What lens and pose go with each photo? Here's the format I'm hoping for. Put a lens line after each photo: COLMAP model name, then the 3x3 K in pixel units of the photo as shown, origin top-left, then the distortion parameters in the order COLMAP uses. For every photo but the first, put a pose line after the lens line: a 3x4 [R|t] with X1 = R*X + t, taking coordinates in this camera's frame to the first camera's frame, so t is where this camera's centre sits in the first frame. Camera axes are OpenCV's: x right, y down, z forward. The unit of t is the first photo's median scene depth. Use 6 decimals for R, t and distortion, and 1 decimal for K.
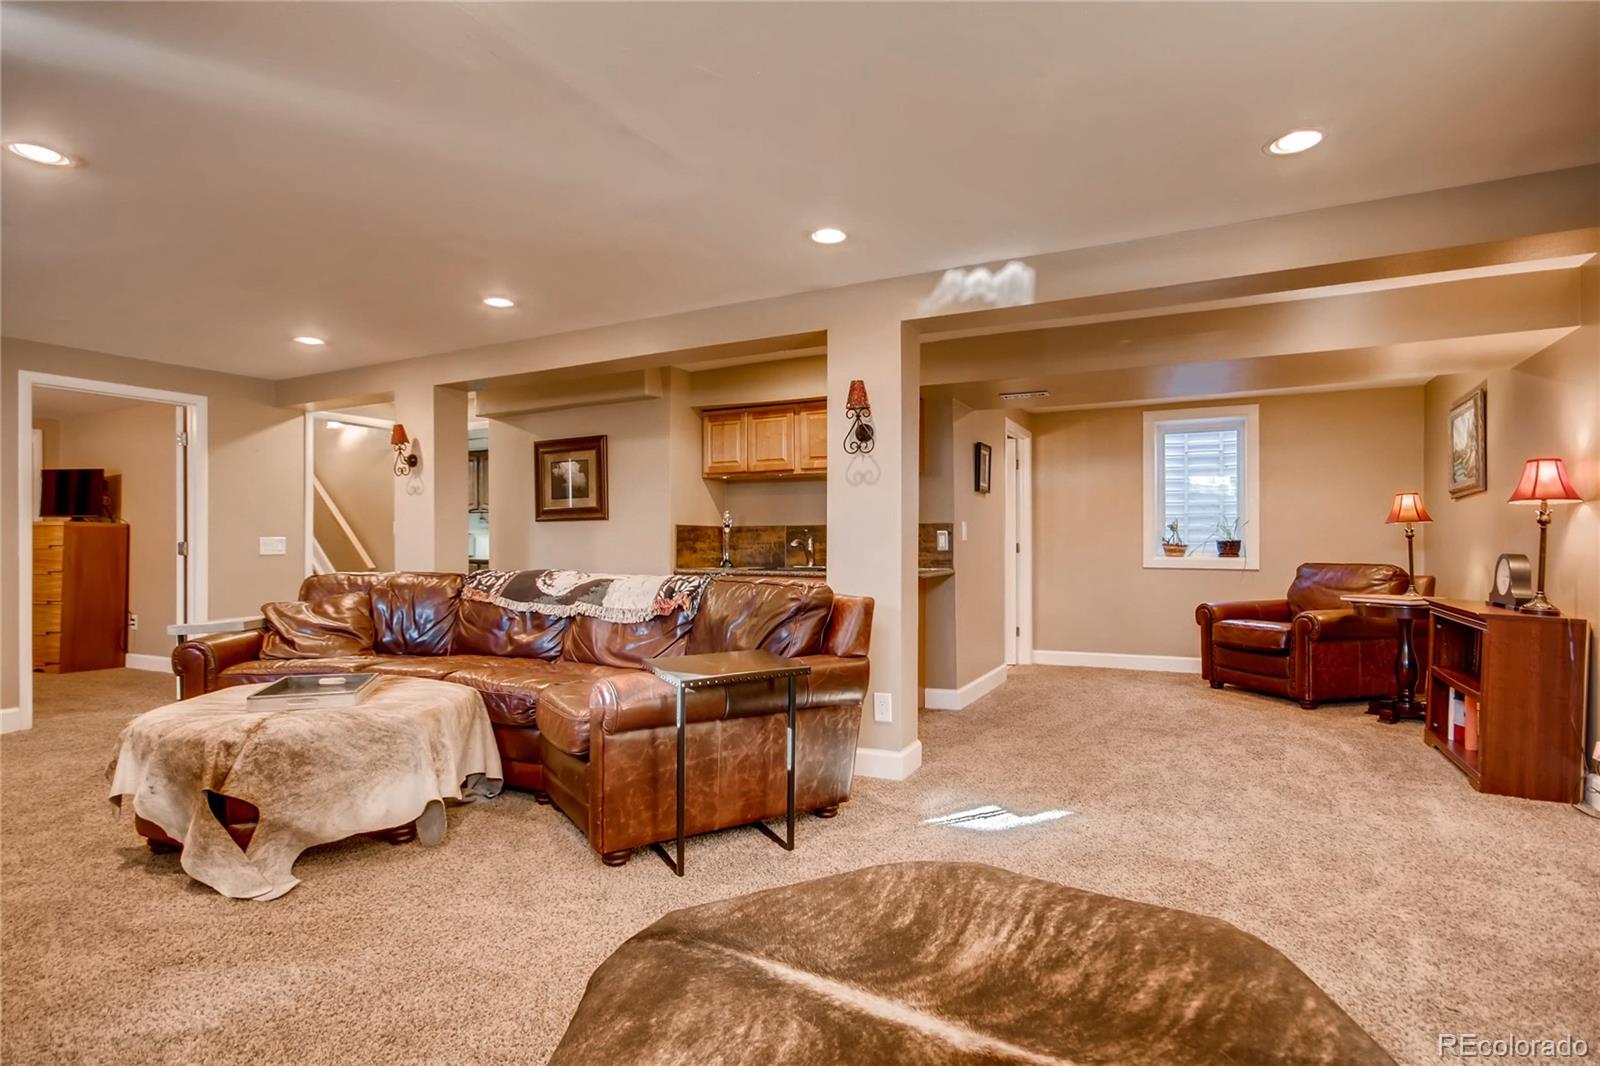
lens RADIAL K [[732.3, 0, 862.0], [0, 732.3, 543.3], [0, 0, 1]] dist [0.009906, 0.000477]
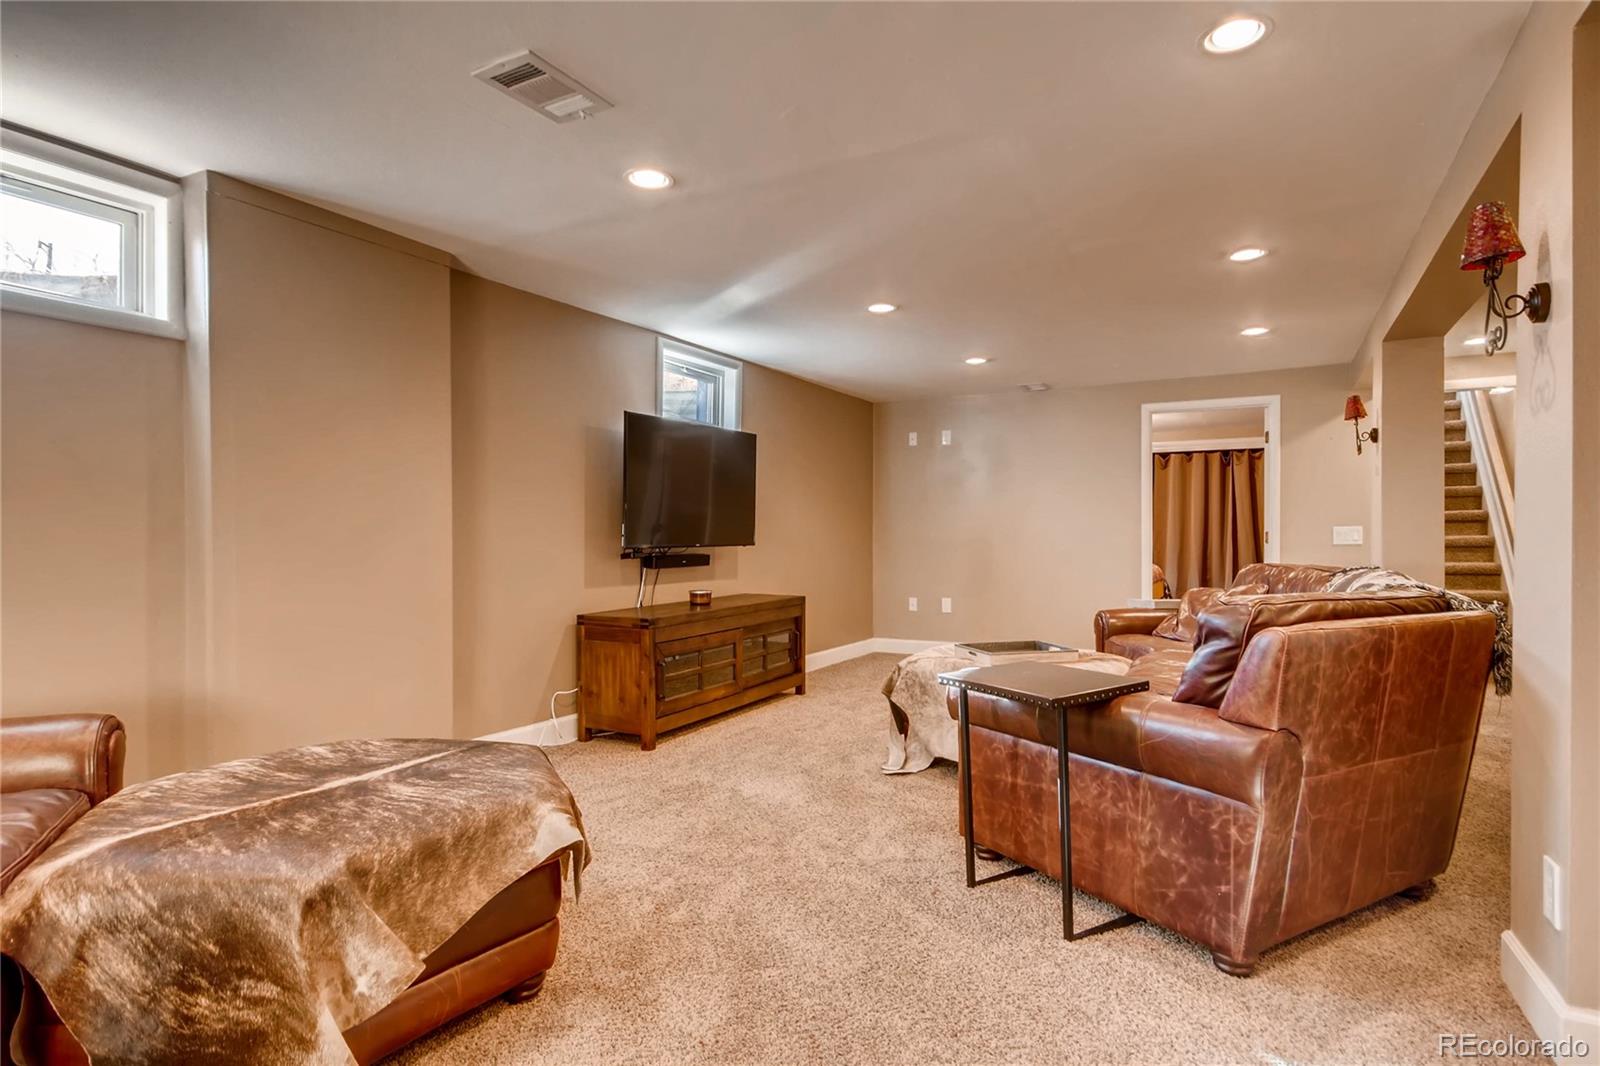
lens RADIAL K [[852.7, 0, 806.2], [0, 852.7, 546.1], [0, 0, 1]] dist [-0.024146, 0.027976]
pose [[-0.034334, 0.008978, -0.999370, 0.611118], [0.006727, 0.999939, 0.008752, 0.005543], [0.999388, -0.006423, -0.034392, 0.605085]]
